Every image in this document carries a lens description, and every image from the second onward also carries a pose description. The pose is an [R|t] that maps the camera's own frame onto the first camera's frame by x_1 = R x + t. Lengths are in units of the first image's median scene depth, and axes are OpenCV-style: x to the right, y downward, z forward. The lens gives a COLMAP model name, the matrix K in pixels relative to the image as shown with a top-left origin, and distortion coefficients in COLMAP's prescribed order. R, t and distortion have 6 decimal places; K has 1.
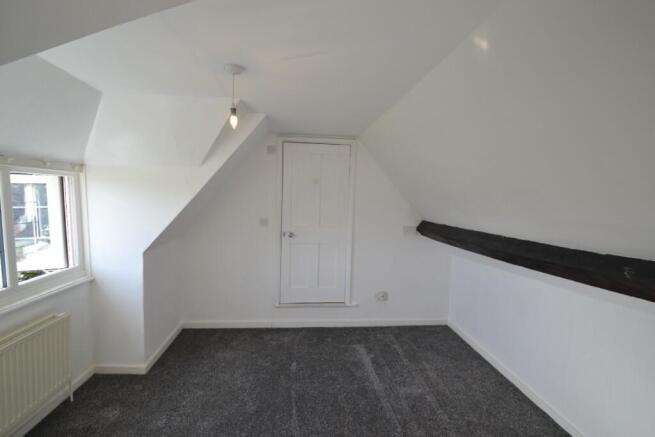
lens RADIAL K [[296.1, 0, 327.5], [0, 296.1, 218.5], [0, 0, 1]] dist [-0.003041, -0.000596]
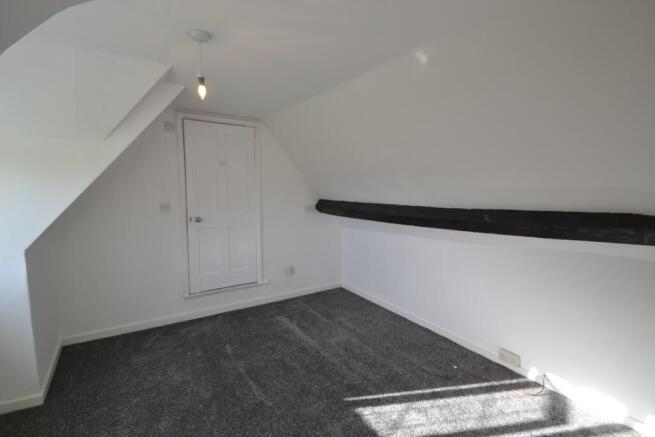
lens RADIAL K [[303.8, 0, 306.7], [0, 303.8, 220.3], [0, 0, 1]] dist [0.001046, -0.011858]
pose [[0.888777, -0.067352, 0.453365, -0.275613], [0.050826, 0.997527, 0.048554, 0.030373], [-0.455514, -0.020111, 0.890002, -0.015908]]
